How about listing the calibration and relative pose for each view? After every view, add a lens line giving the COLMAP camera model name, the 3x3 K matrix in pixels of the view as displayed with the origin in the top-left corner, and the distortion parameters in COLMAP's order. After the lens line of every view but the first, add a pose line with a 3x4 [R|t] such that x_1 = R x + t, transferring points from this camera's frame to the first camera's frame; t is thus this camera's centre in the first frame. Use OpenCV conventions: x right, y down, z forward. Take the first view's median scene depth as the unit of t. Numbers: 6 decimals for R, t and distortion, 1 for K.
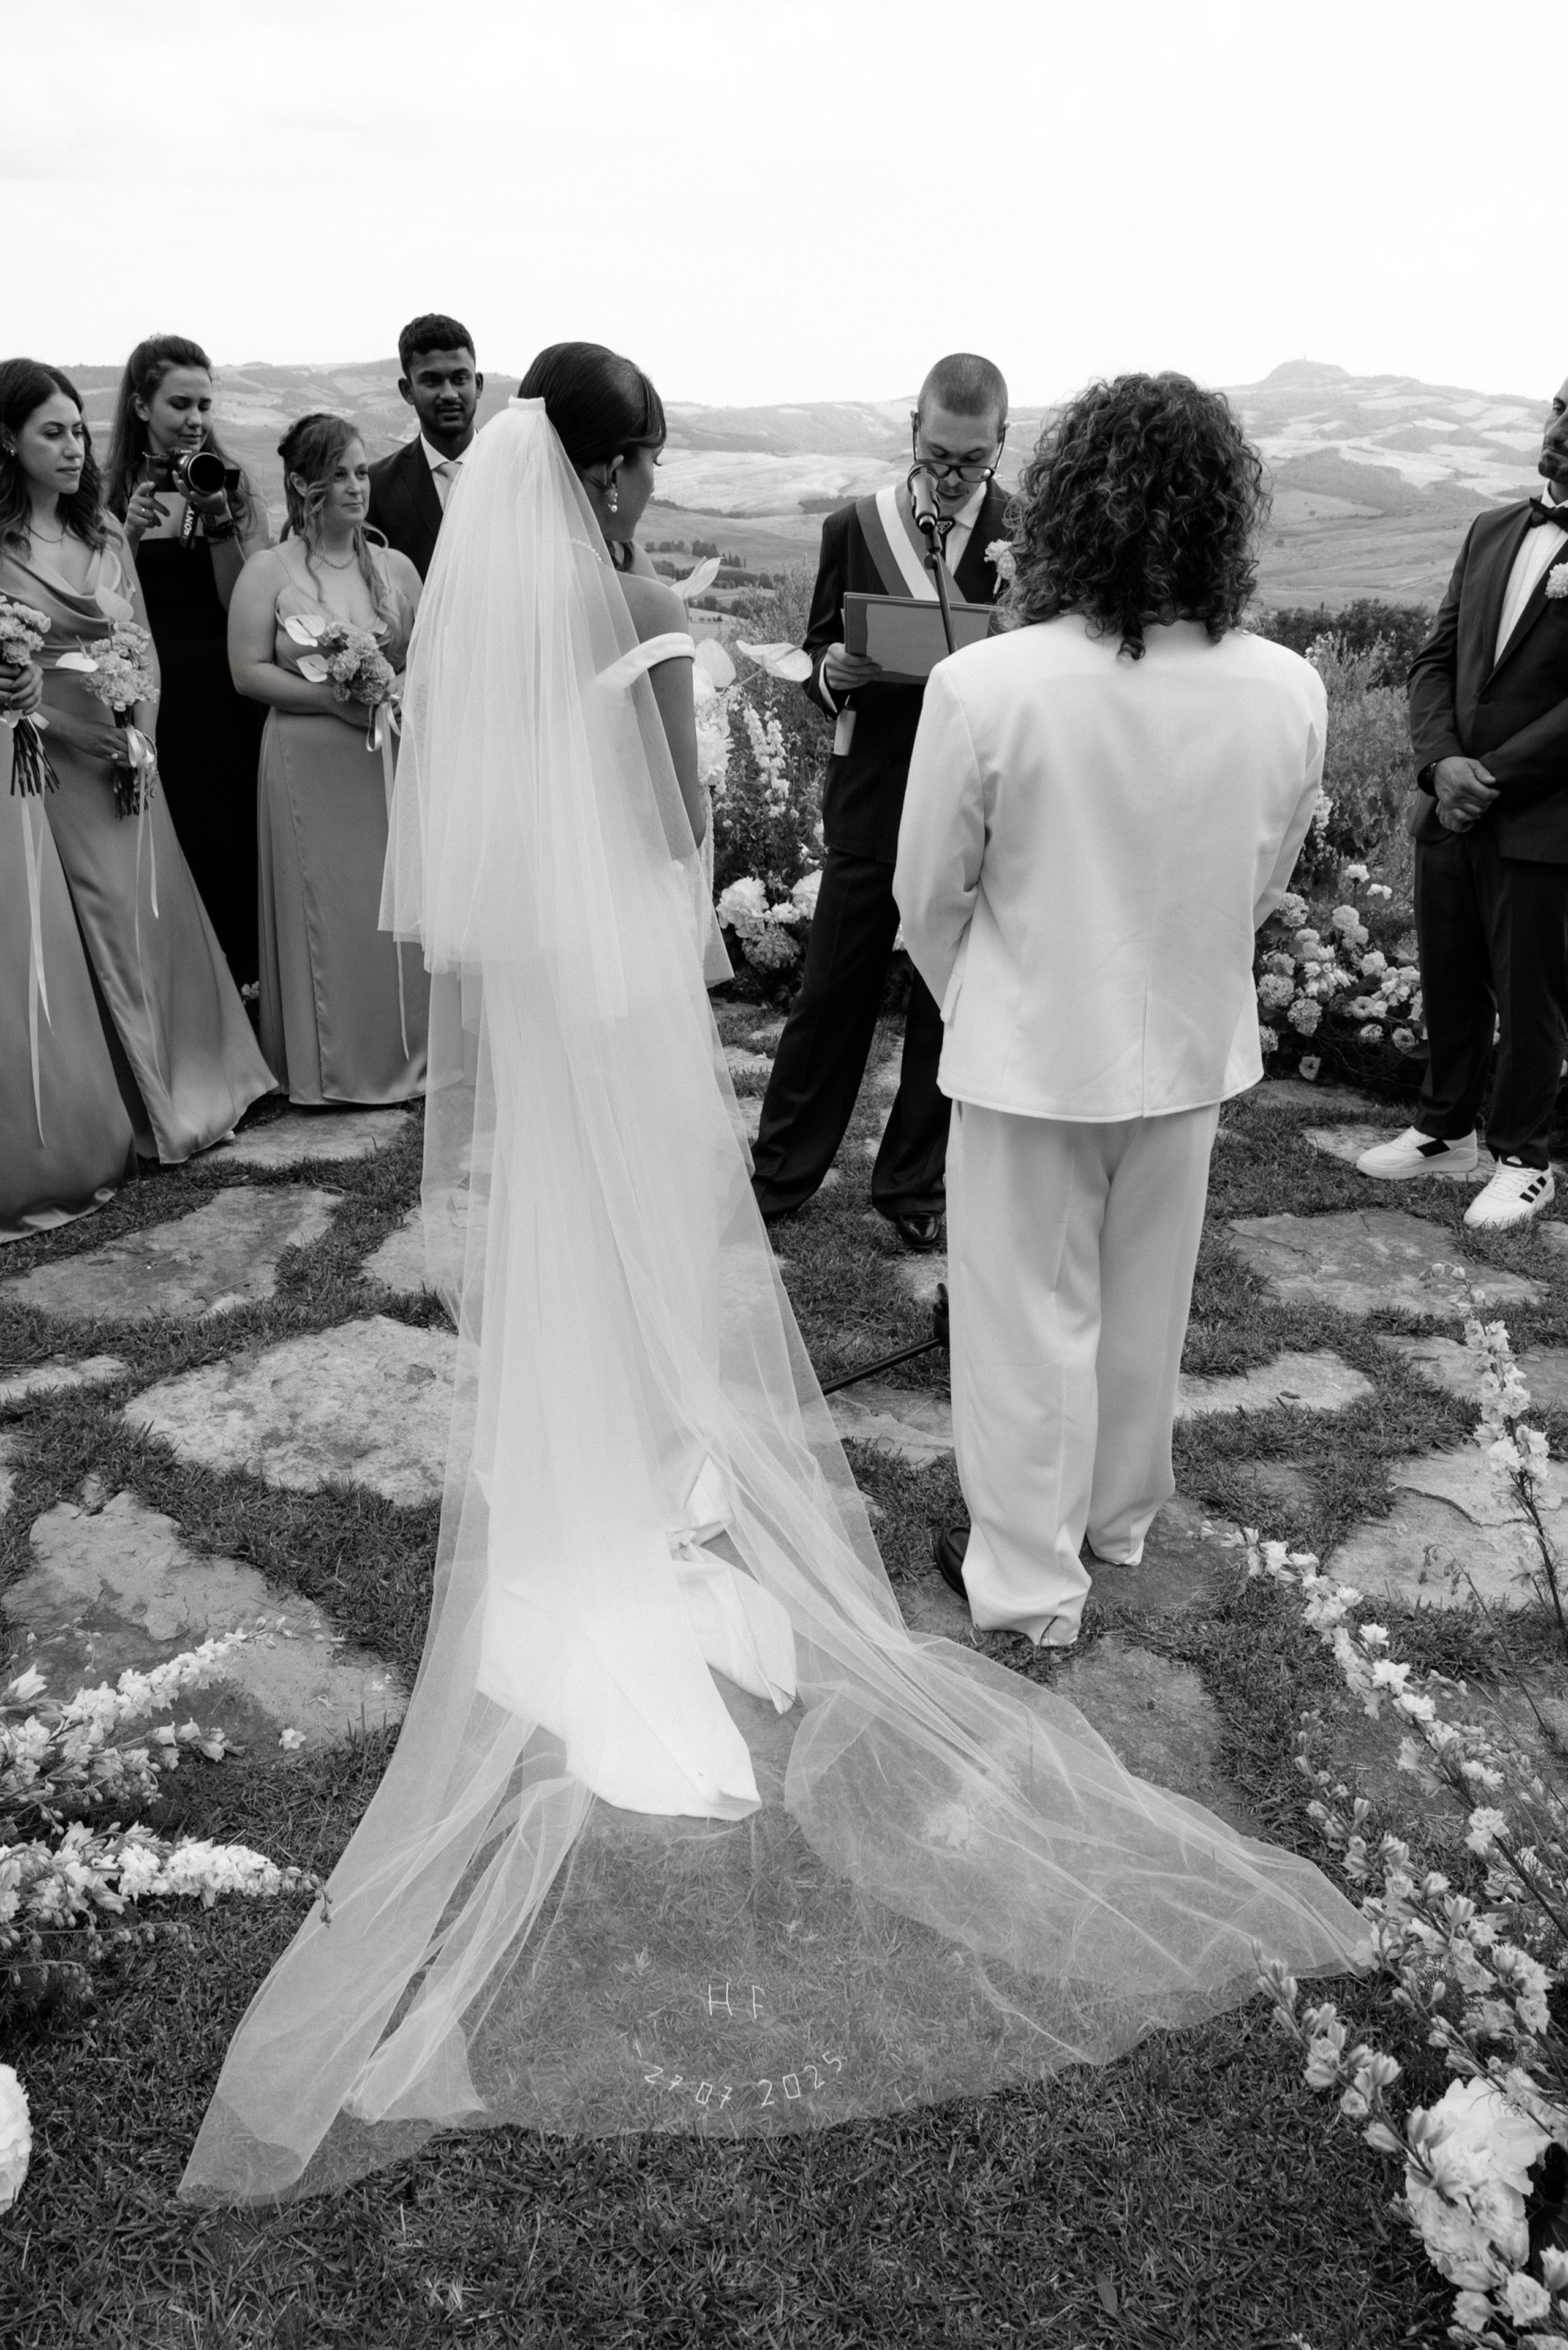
lens RADIAL K [[1847.1, 0, 755.1], [0, 1847.1, 1163.4], [0, 0, 1]] dist [-0.011893, 0.026670]
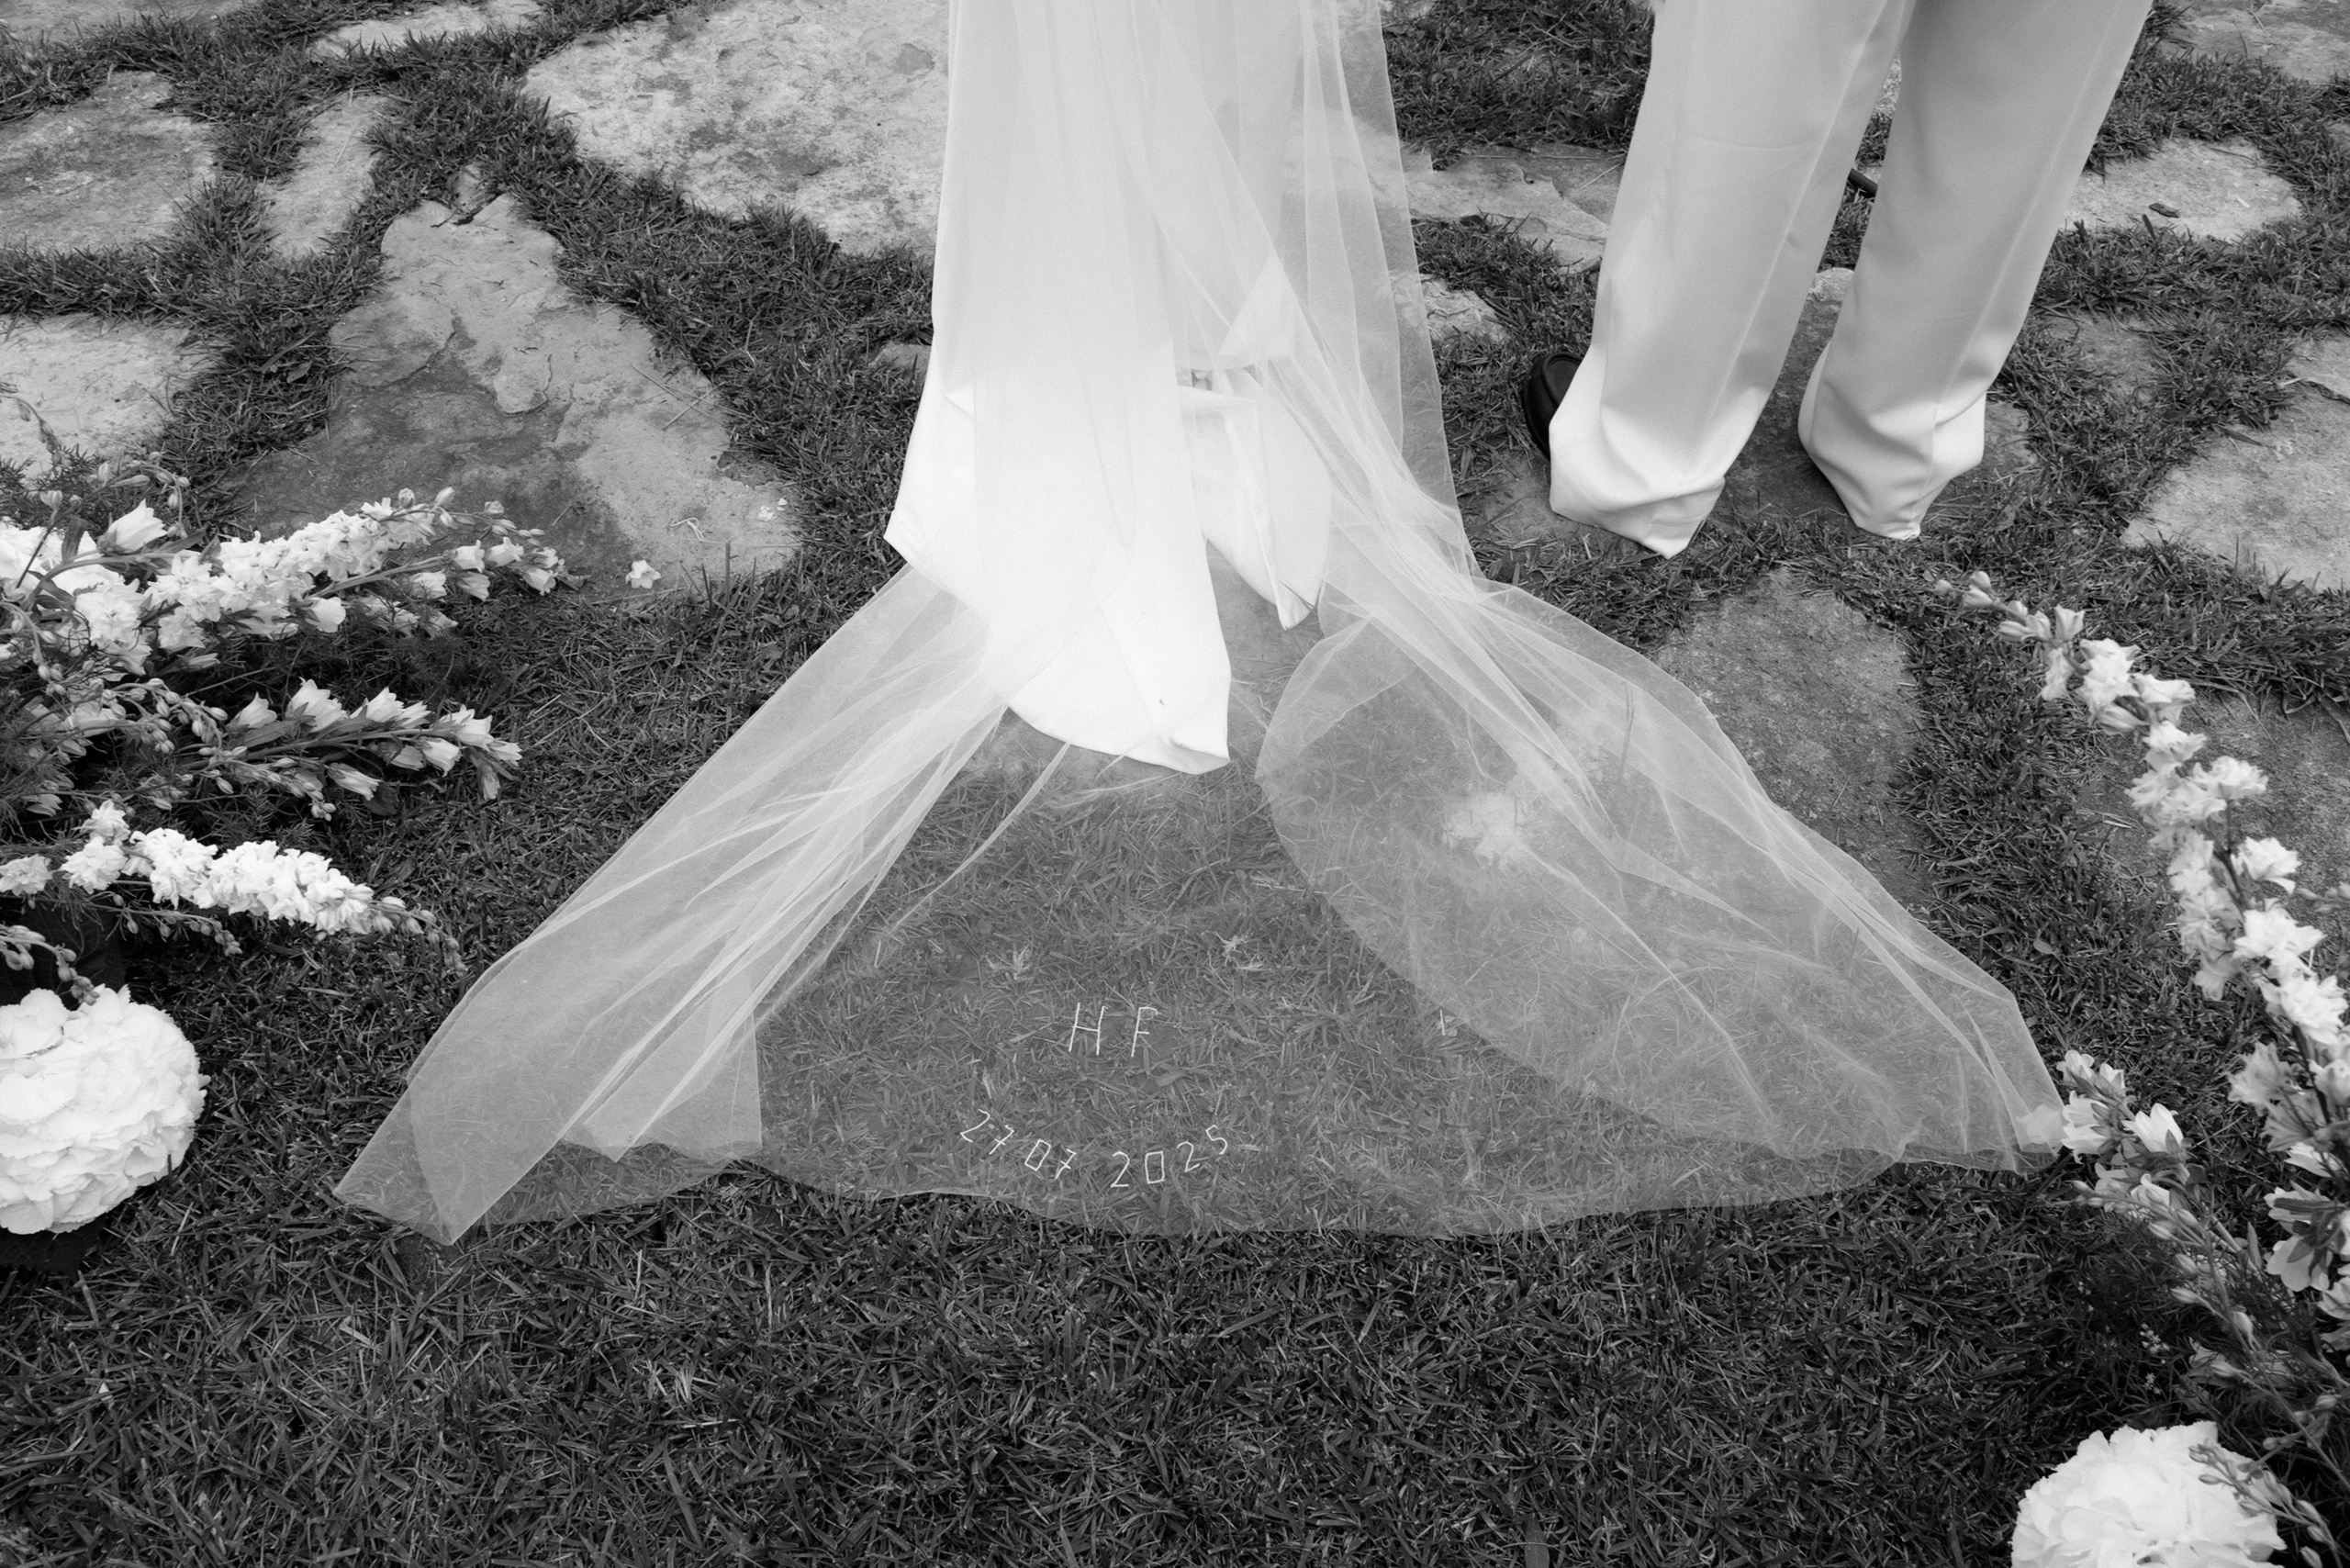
lens RADIAL K [[1847.1, 0, 1139.0], [0, 1847.1, 783.6], [0, 0, 1]] dist [-0.011893, 0.026670]
pose [[0.979591, 0.144884, -0.139319, 0.055579], [-0.060031, 0.872377, 0.485133, 0.005381], [0.191827, -0.466869, 0.863271, 0.285668]]
